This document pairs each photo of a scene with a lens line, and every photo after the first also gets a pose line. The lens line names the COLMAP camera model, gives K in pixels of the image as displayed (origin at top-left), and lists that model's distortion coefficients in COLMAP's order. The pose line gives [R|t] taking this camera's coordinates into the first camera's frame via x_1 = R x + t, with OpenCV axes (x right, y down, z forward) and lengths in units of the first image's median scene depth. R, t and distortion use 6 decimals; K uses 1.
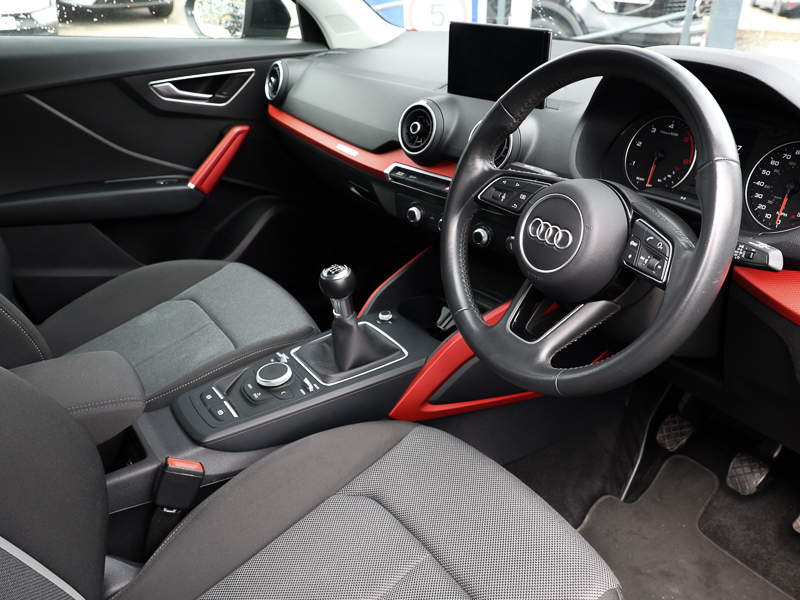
lens RADIAL K [[704.8, 0, 400.0], [0, 704.8, 300.0], [0, 0, 1]] dist [-0.002412, -0.000064]
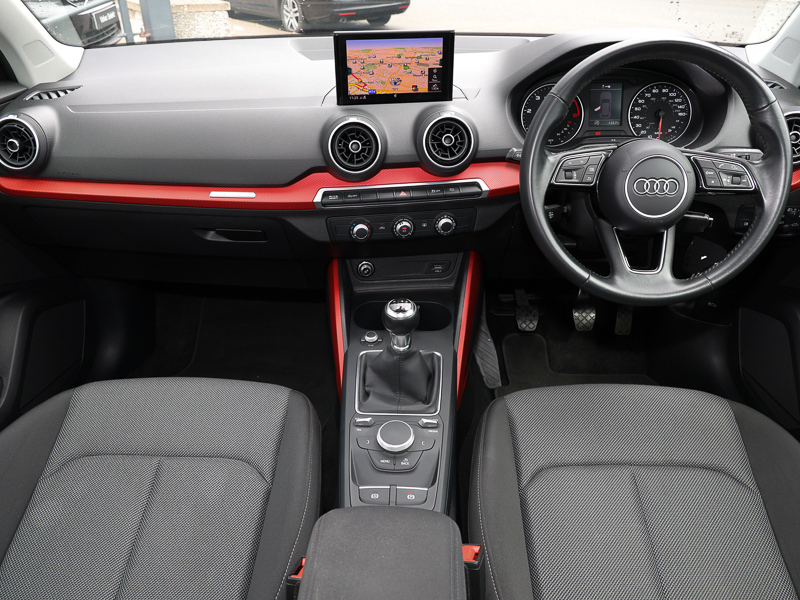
lens RADIAL K [[643.4, 0, 400.0], [0, 643.4, 300.0], [0, 0, 1]] dist [-0.000035, 0.003310]
pose [[0.584906, -0.415551, 0.696565, -0.715439], [0.365315, 0.901720, 0.231185, -0.258247], [-0.724175, 0.119244, 0.679228, 0.409844]]
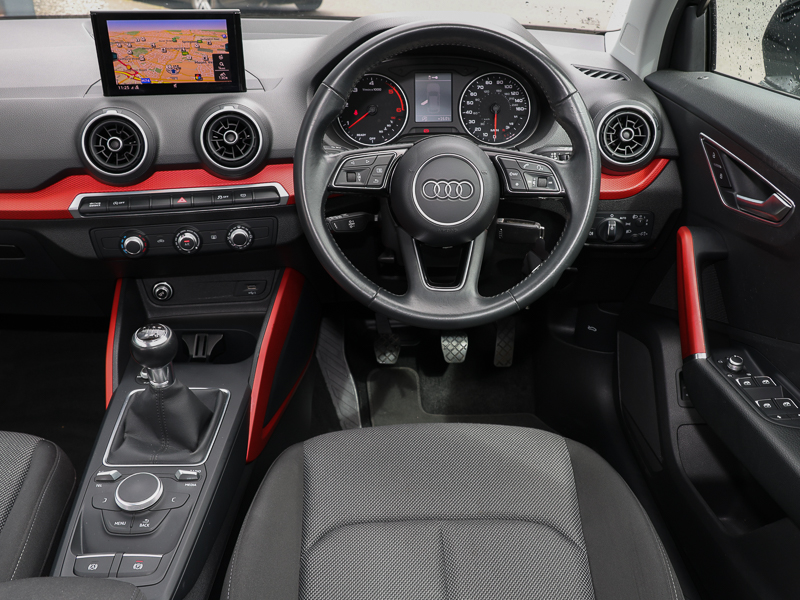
lens RADIAL K [[773.6, 0, 410.3], [0, 773.6, 283.5], [0, 0, 1]] dist [0.012643, 0.009067]
pose [[0.534955, -0.374892, 0.757152, -0.591838], [0.363584, 0.911089, 0.194226, -0.160634], [-0.762647, 0.171386, 0.623696, 0.220393]]
